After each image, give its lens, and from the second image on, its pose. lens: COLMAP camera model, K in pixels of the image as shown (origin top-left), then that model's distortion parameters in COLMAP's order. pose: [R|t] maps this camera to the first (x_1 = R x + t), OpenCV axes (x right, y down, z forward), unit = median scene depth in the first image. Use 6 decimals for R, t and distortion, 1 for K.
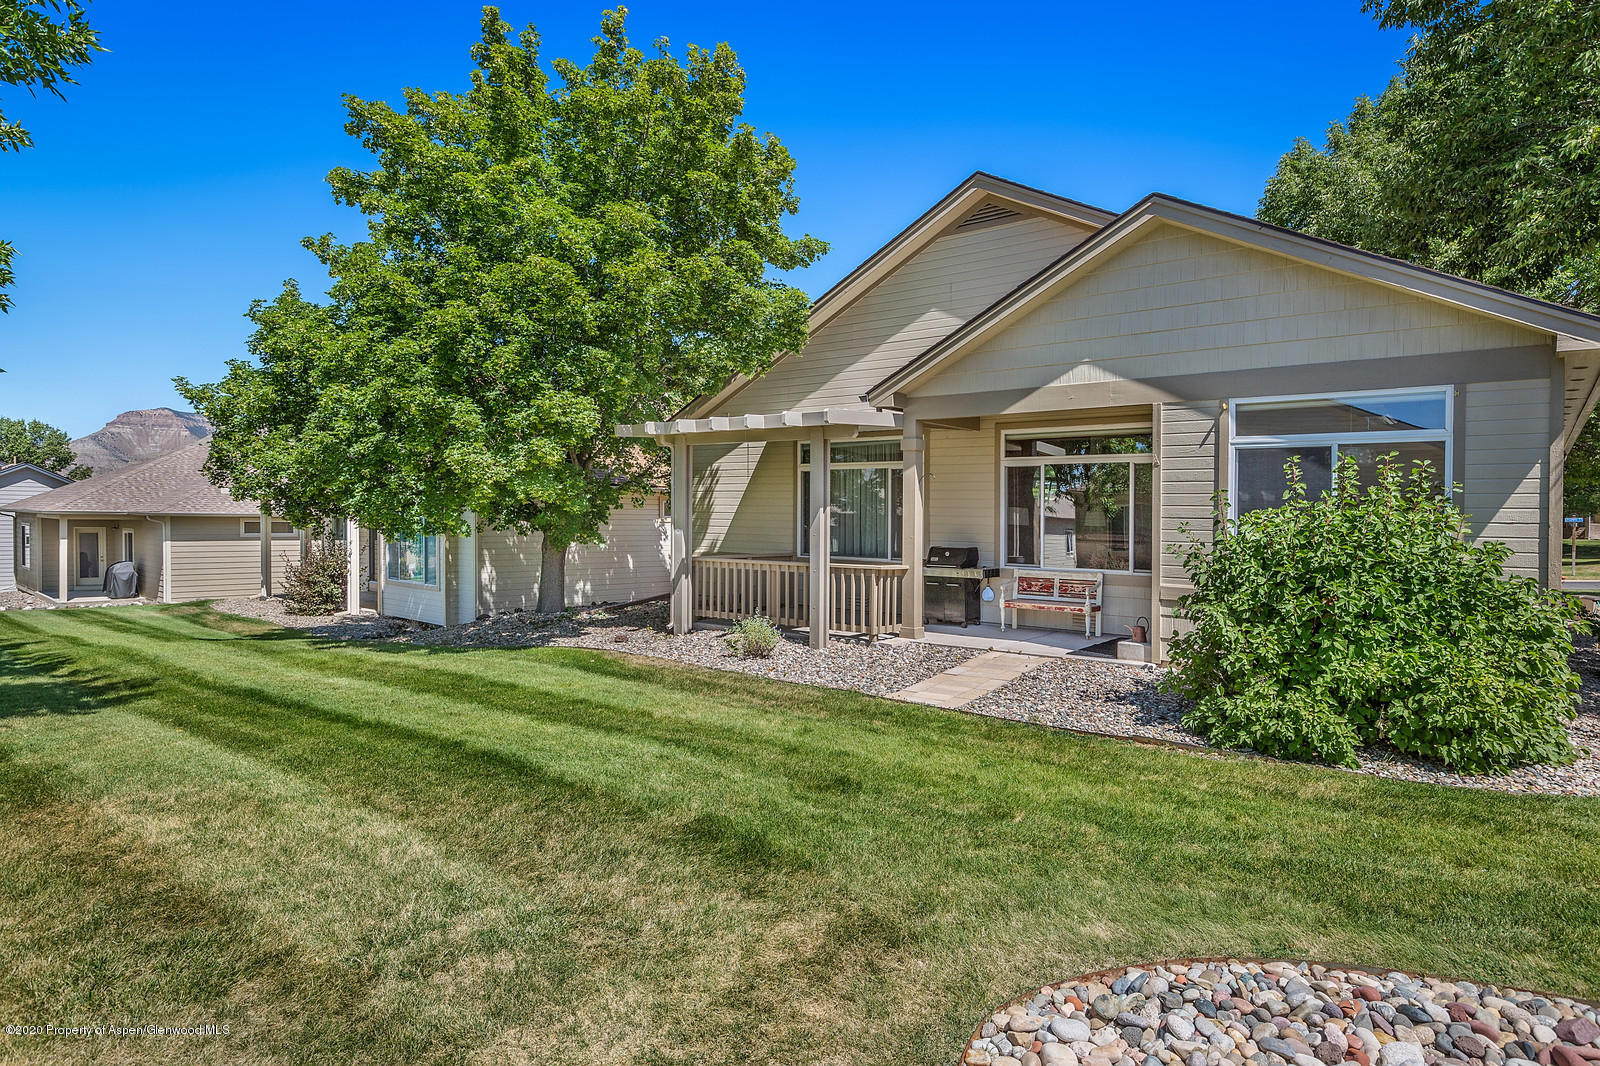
lens RADIAL K [[916.8, 0, 797.1], [0, 916.8, 538.7], [0, 0, 1]] dist [0.004065, 0.000235]
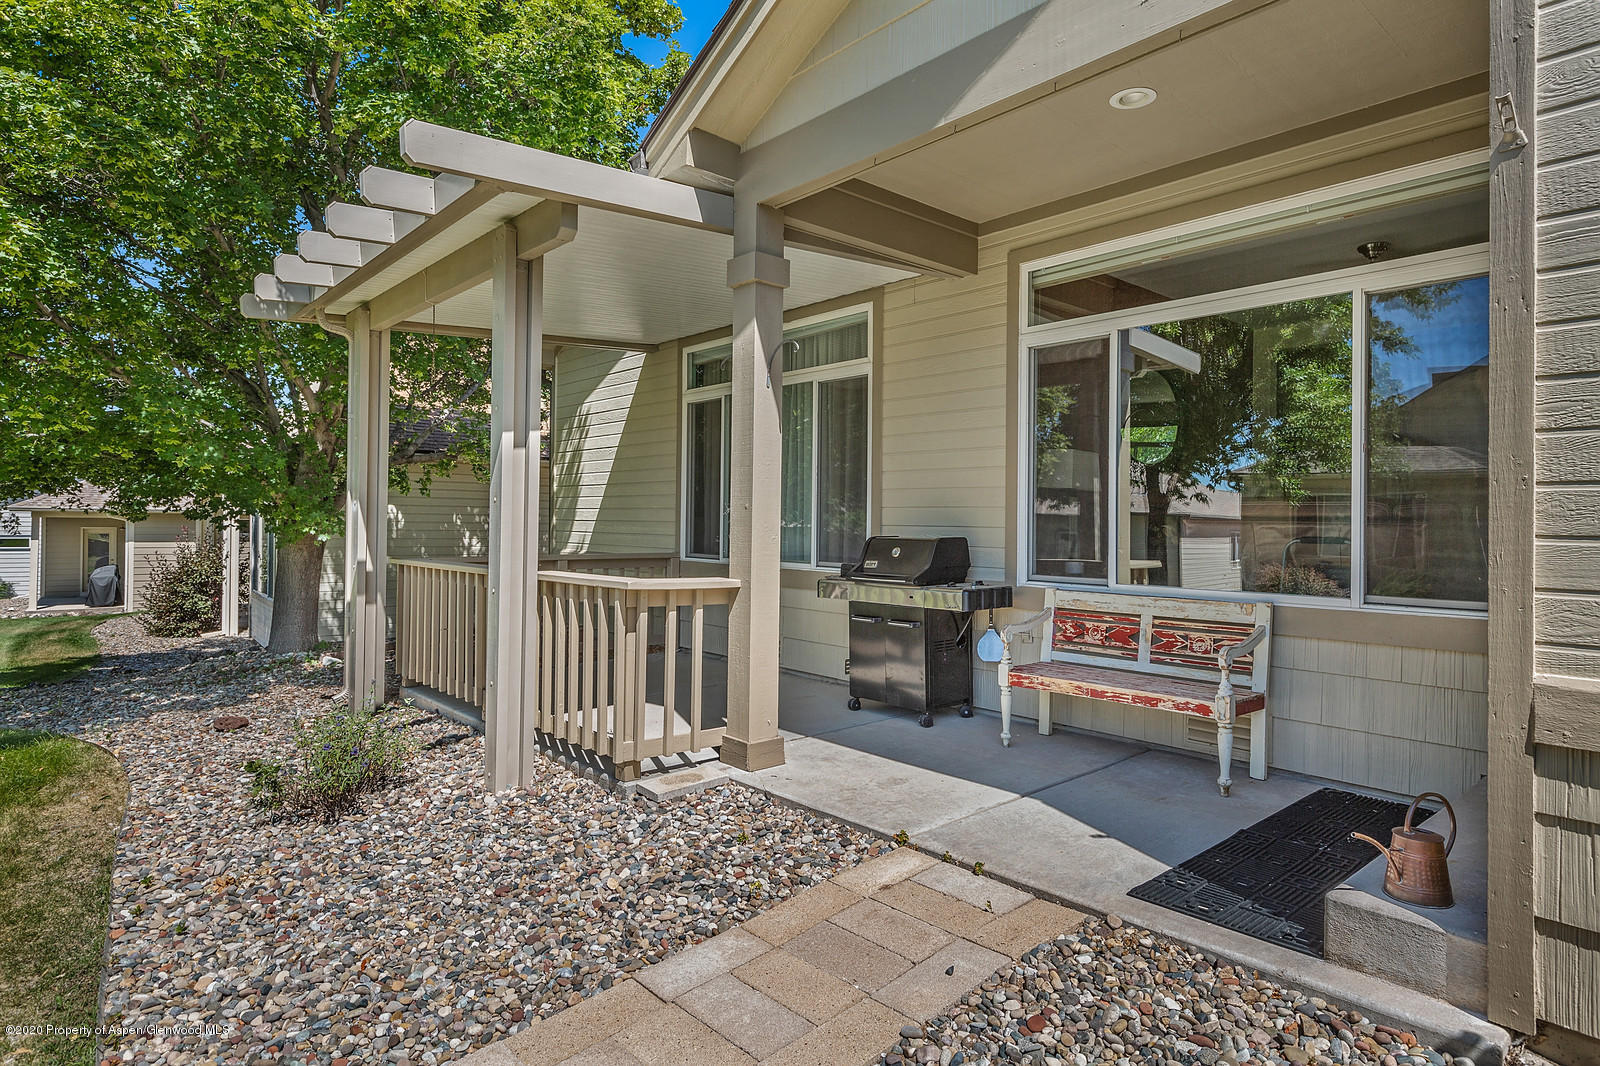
lens RADIAL K [[916.8, 0, 803.8], [0, 916.8, 545.2], [0, 0, 1]] dist [0.004065, 0.000235]
pose [[0.987410, 0.003201, -0.158152, 0.191565], [-0.004004, 0.999981, -0.004756, 0.015507], [0.158134, 0.005330, 0.987403, 0.564110]]
